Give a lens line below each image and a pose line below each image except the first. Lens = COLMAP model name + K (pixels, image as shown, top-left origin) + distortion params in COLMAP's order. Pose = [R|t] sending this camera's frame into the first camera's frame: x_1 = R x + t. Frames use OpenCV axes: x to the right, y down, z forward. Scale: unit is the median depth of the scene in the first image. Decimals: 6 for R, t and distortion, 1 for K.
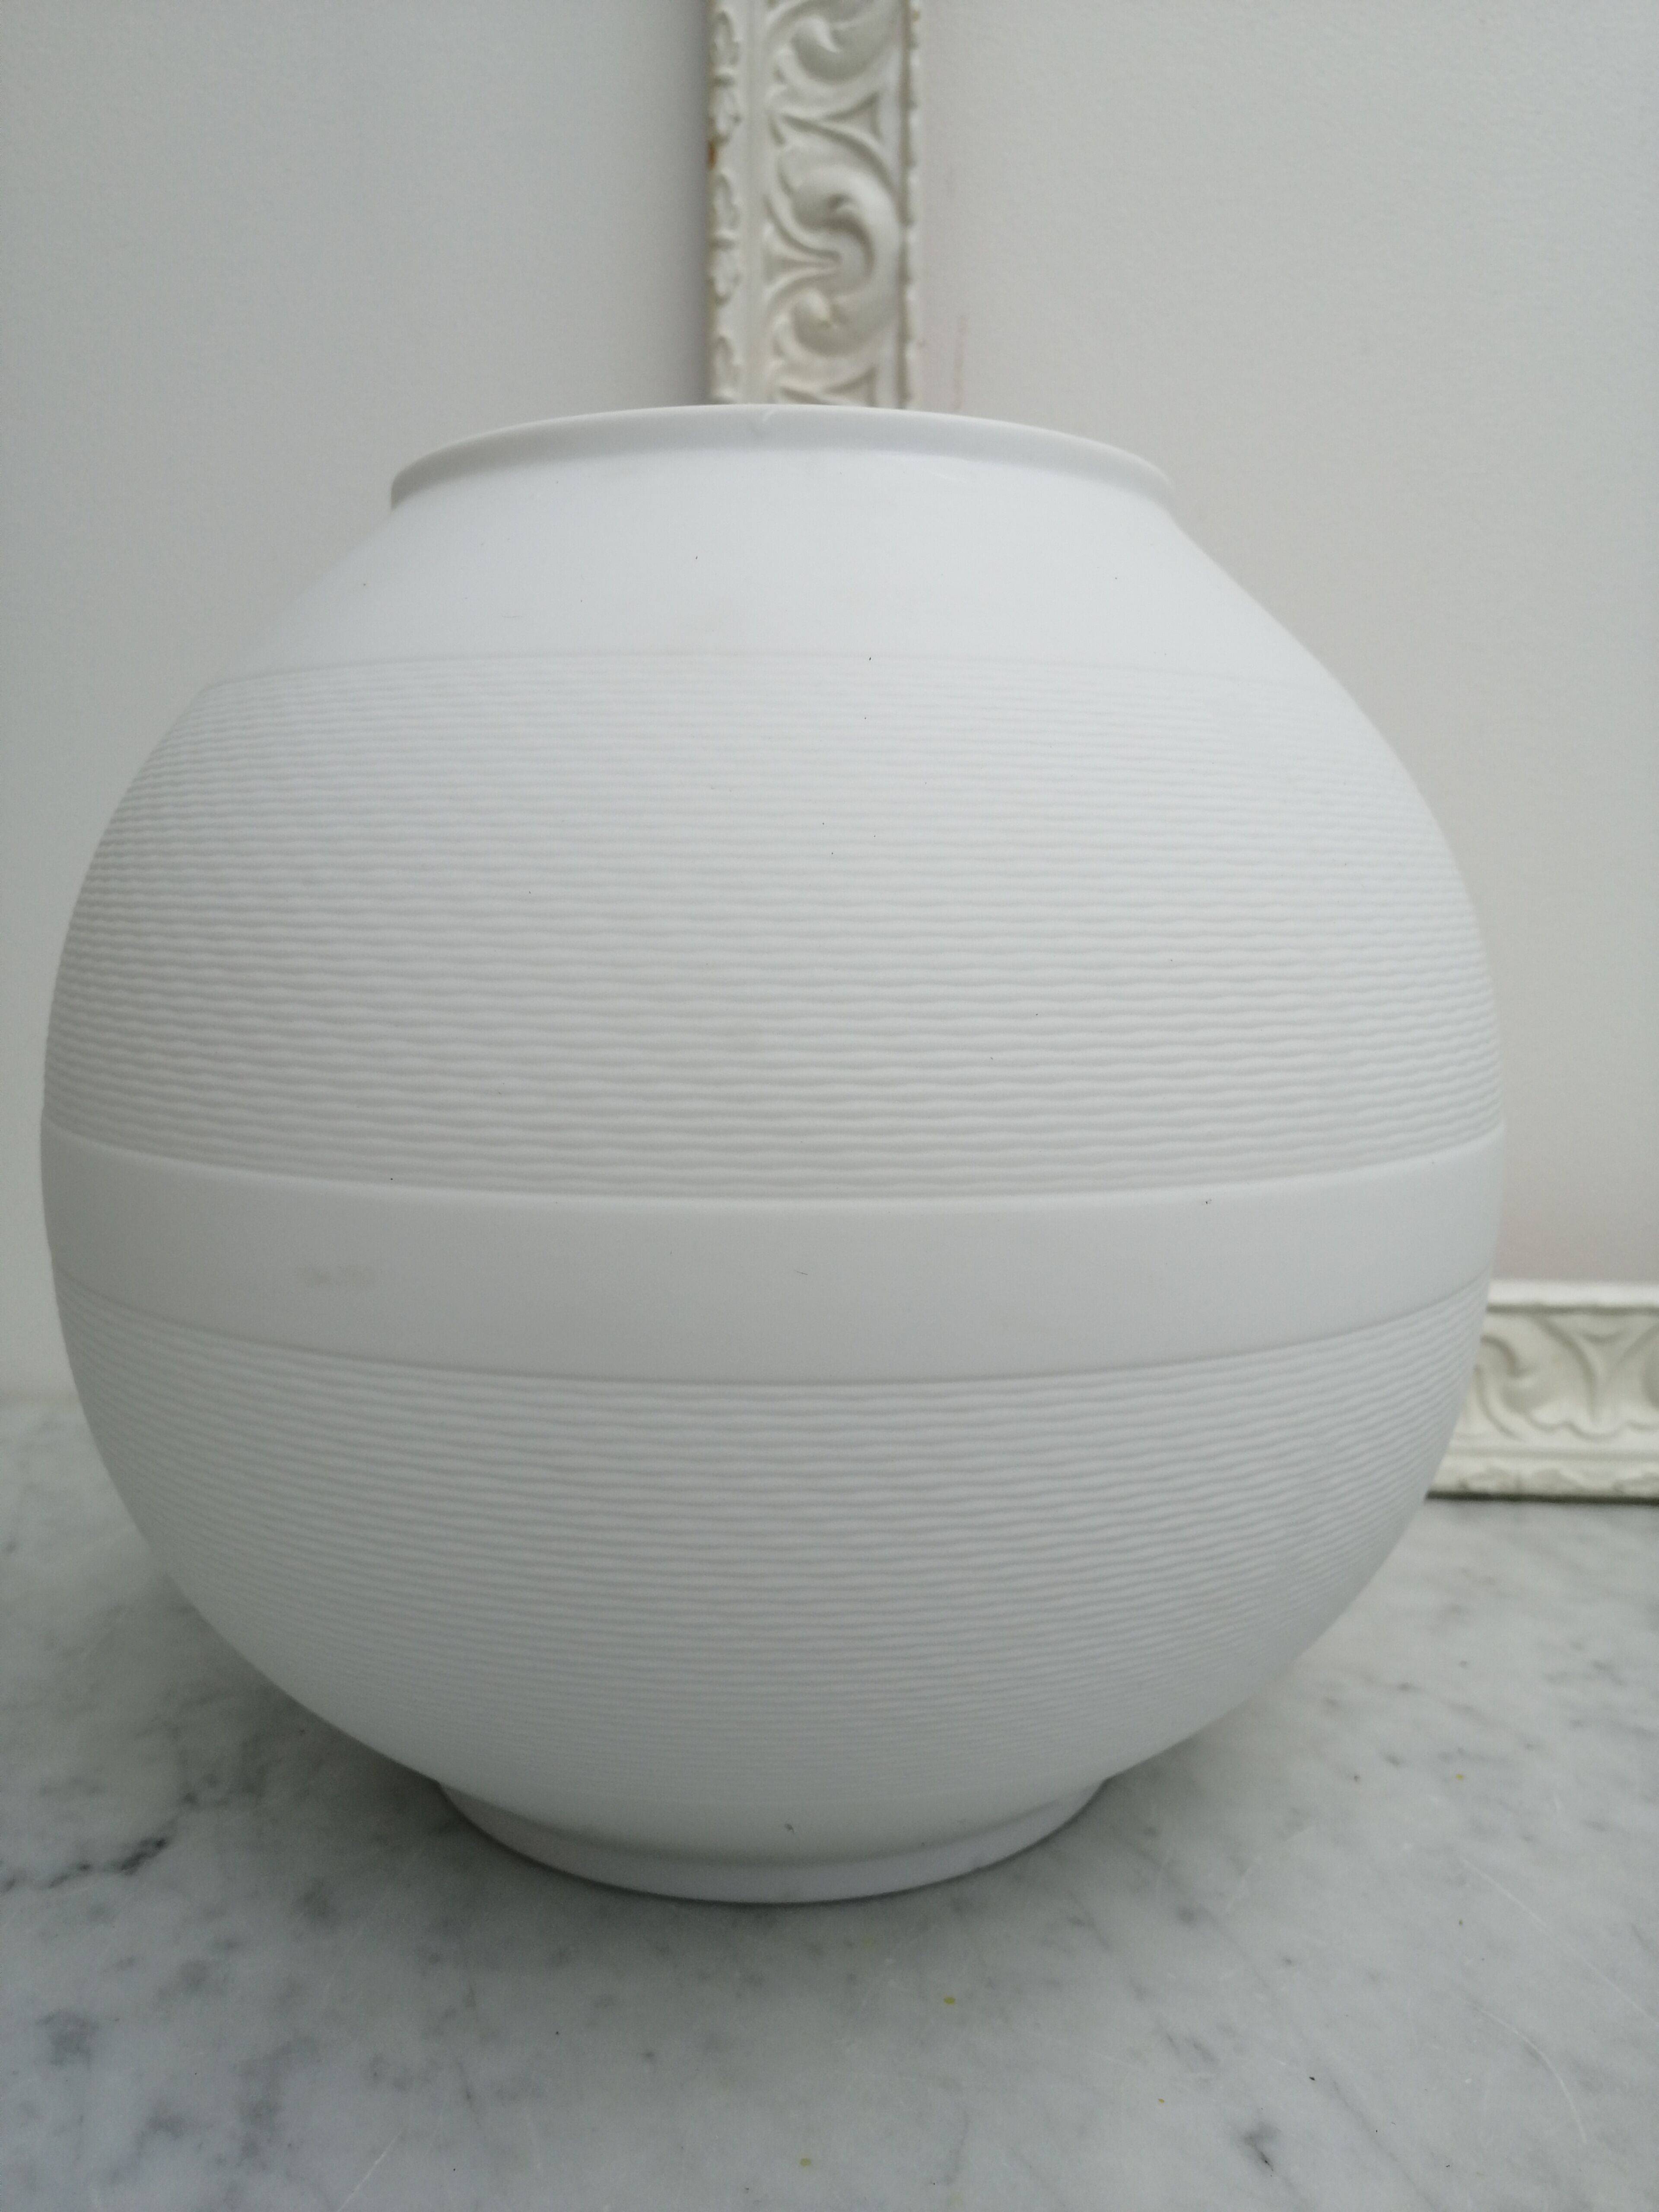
lens RADIAL K [[1800.3, 0, 848.2], [0, 1800.3, 1087.7], [0, 0, 1]] dist [-0.015759, -0.011206]
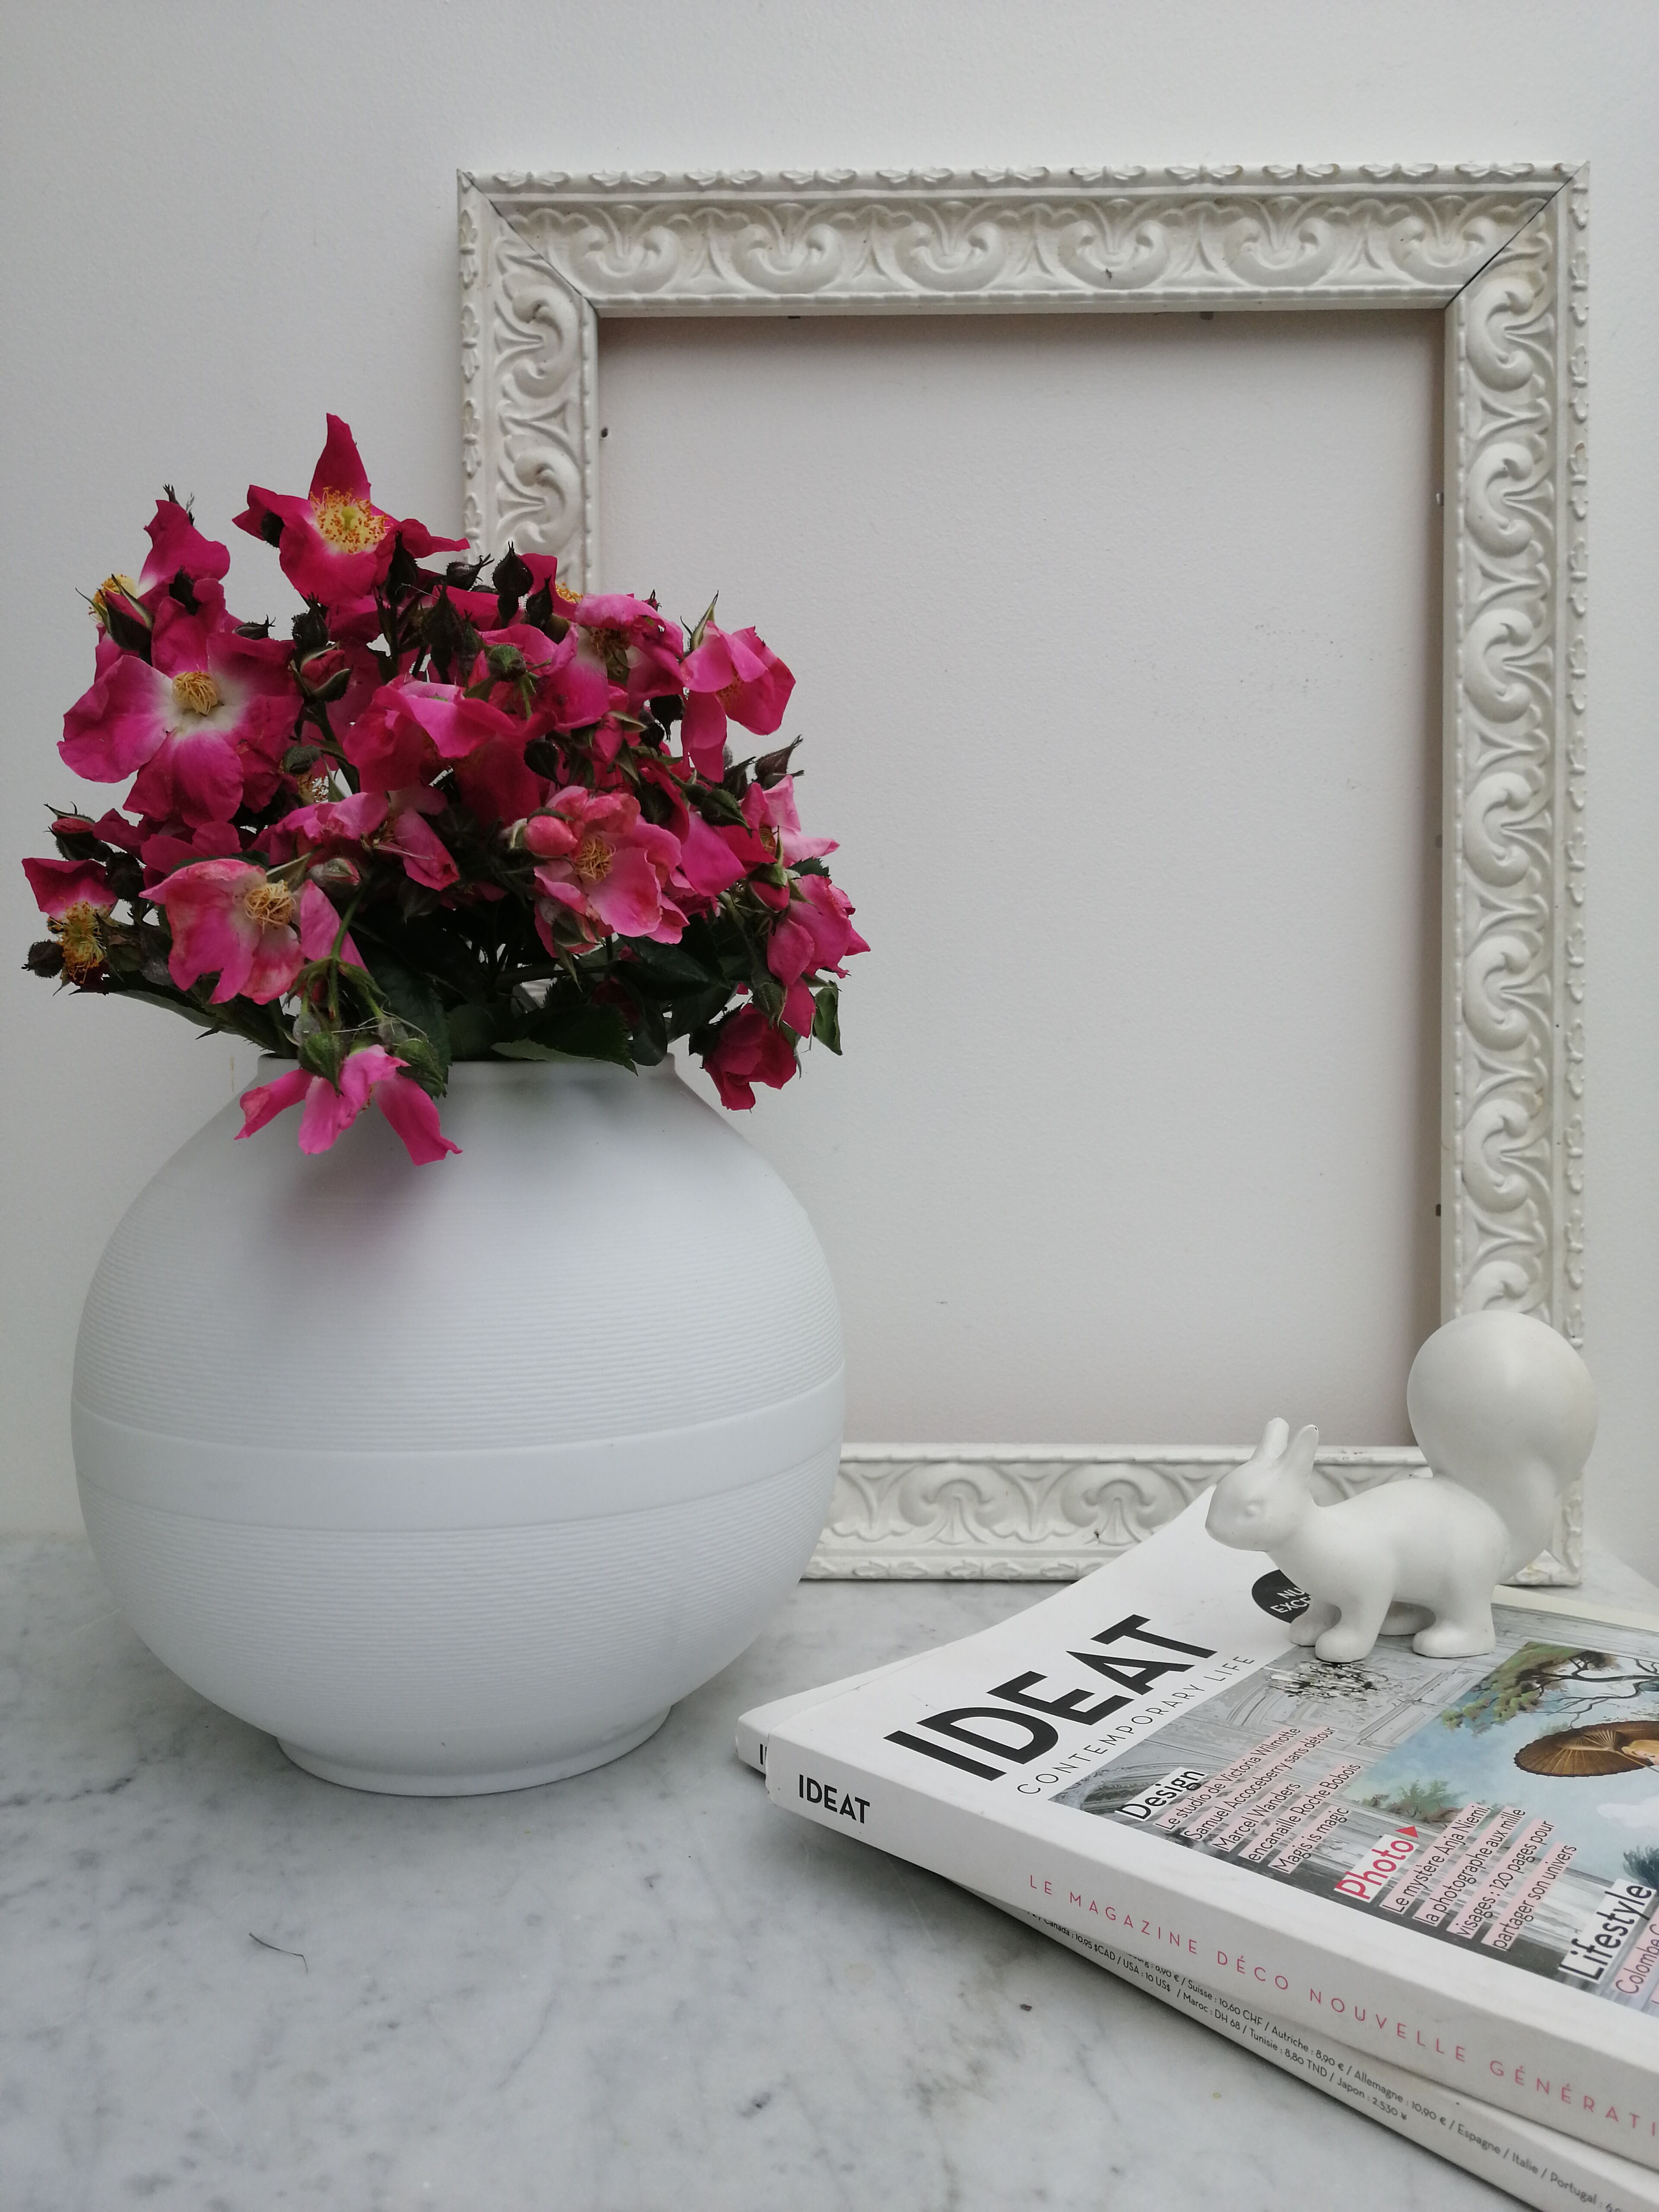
lens RADIAL K [[1800.3, 0, 890.7], [0, 1800.3, 1094.1], [0, 0, 1]] dist [-0.015759, -0.011206]
pose [[0.998298, -0.008871, 0.057643, 0.322208], [0.011977, 0.998482, -0.053759, -0.191072], [-0.057078, 0.054357, 0.996889, -0.987192]]
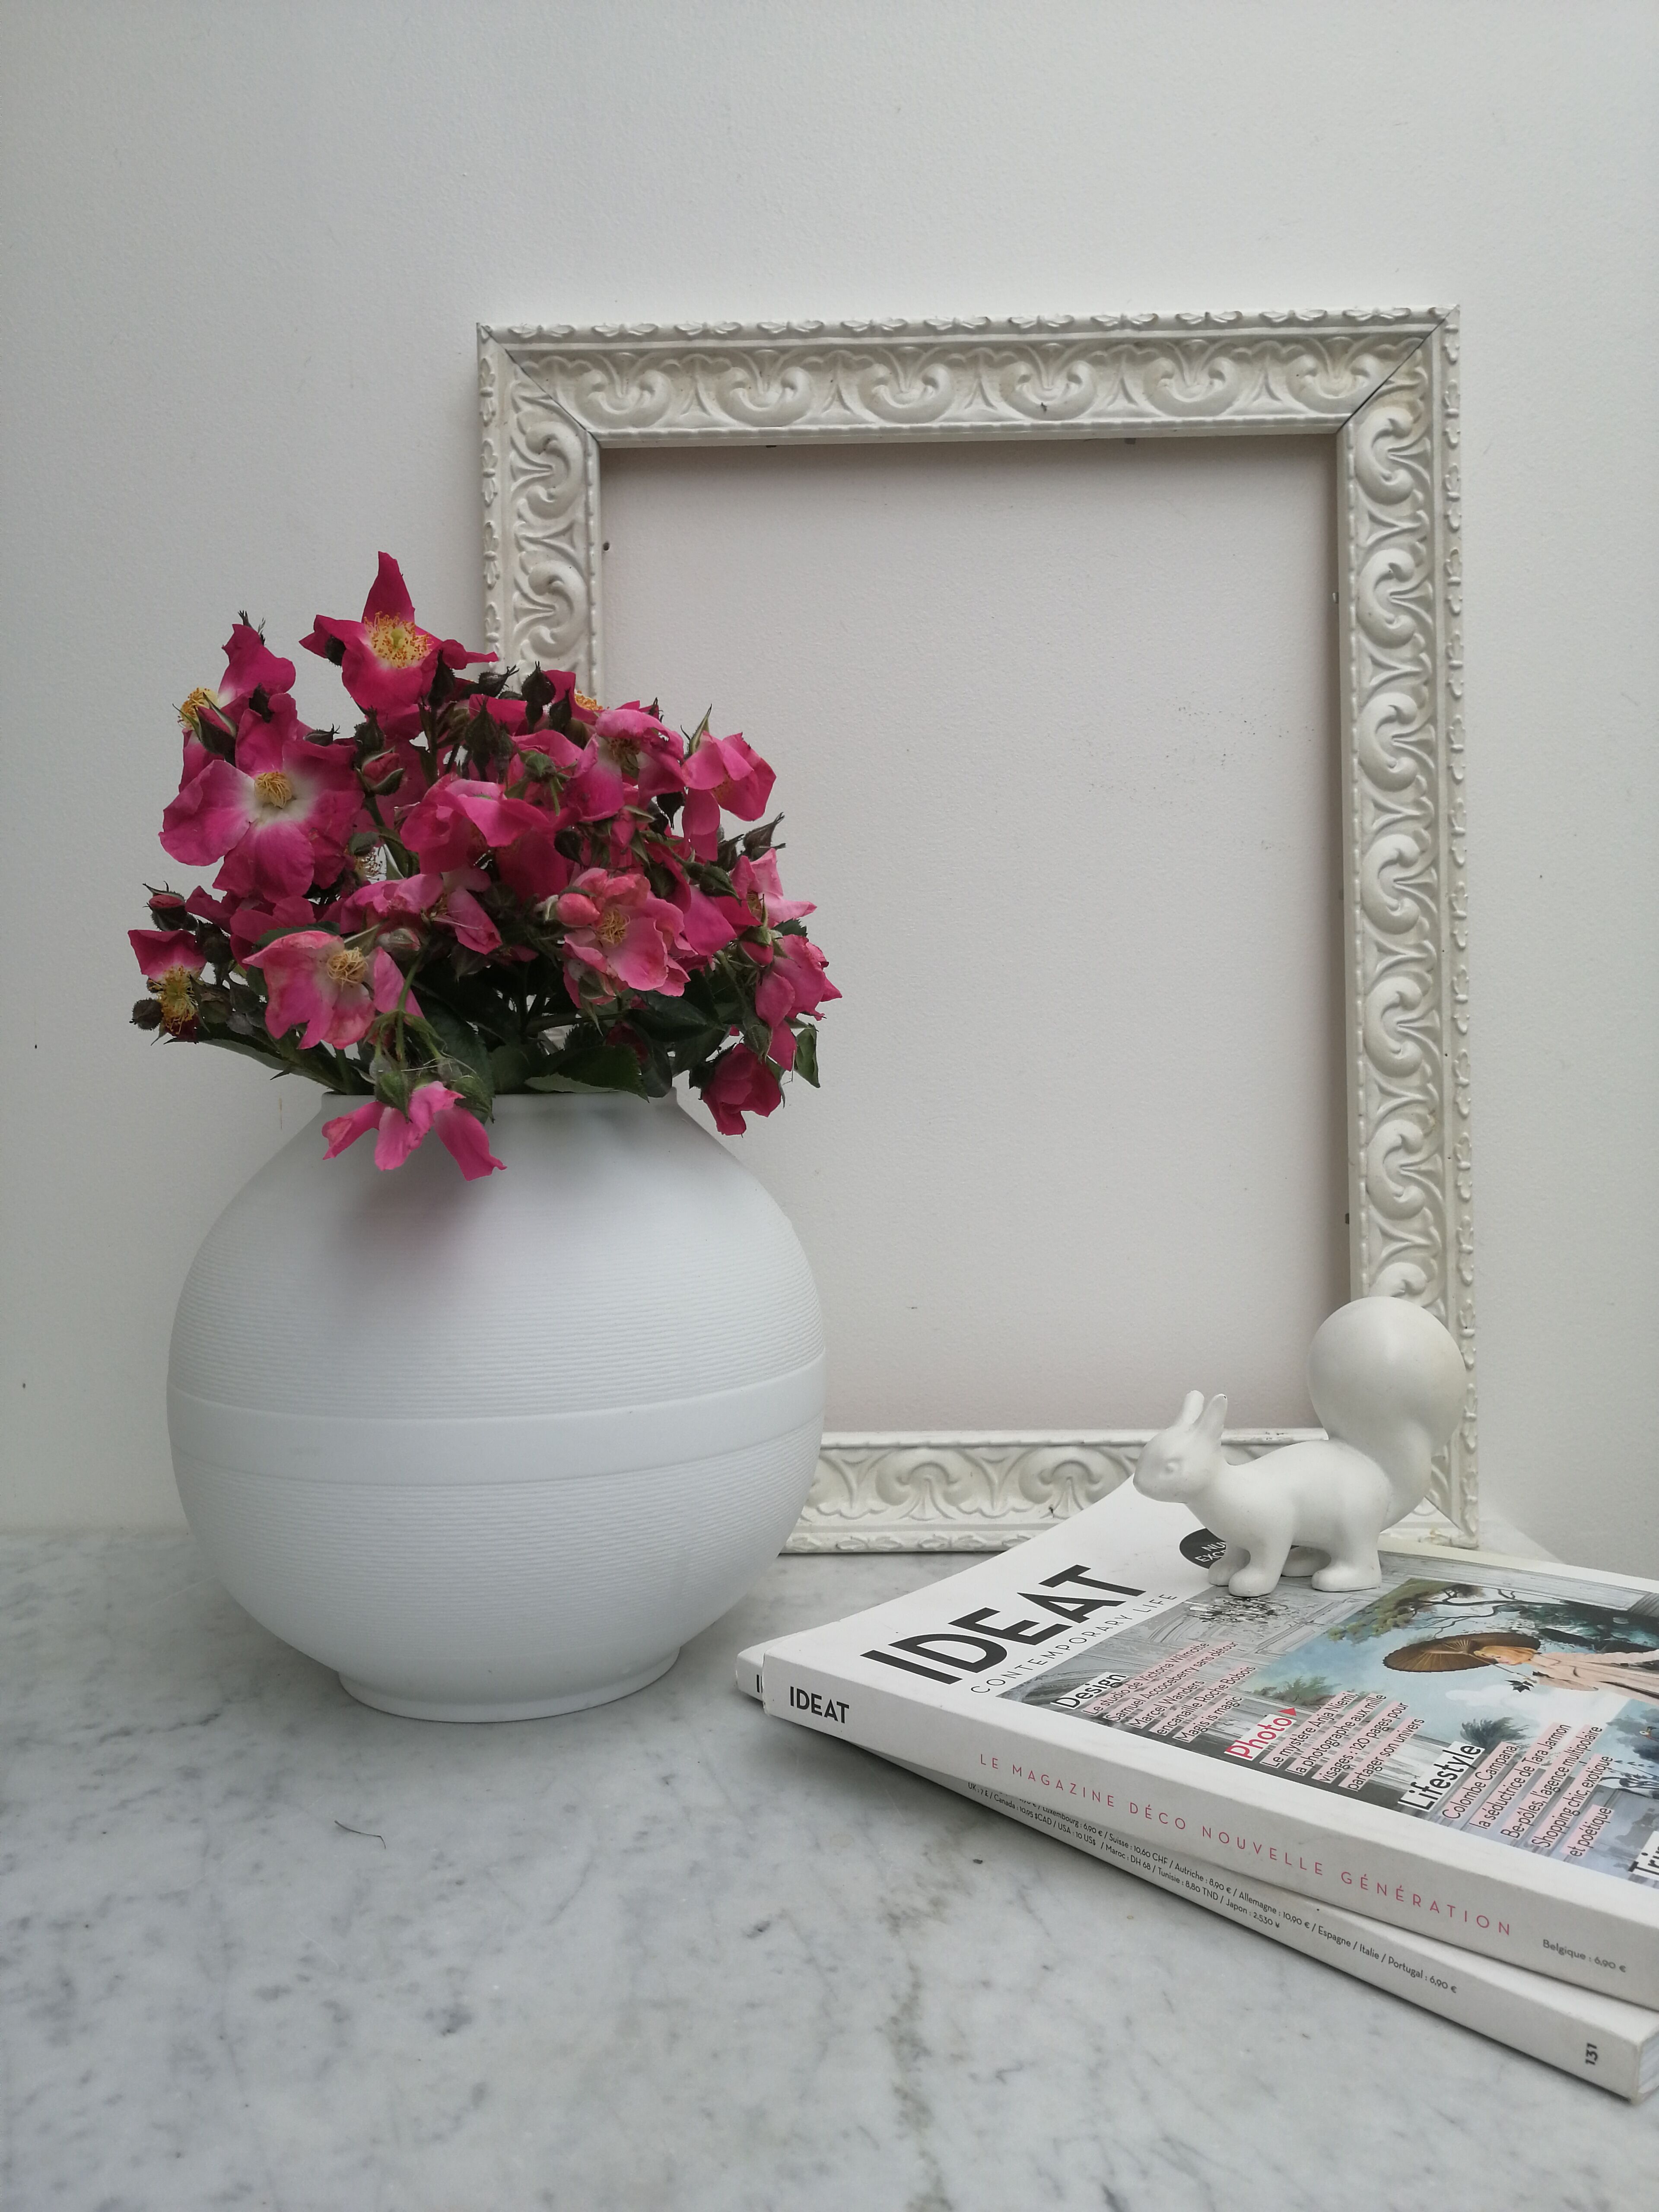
lens RADIAL K [[1800.3, 0, 880.3], [0, 1800.3, 1092.5], [0, 0, 1]] dist [-0.015759, -0.011206]
pose [[0.997932, -0.020731, 0.060842, 0.319721], [0.025480, 0.996599, -0.078360, -0.148703], [-0.059010, 0.079748, 0.995067, -1.338626]]
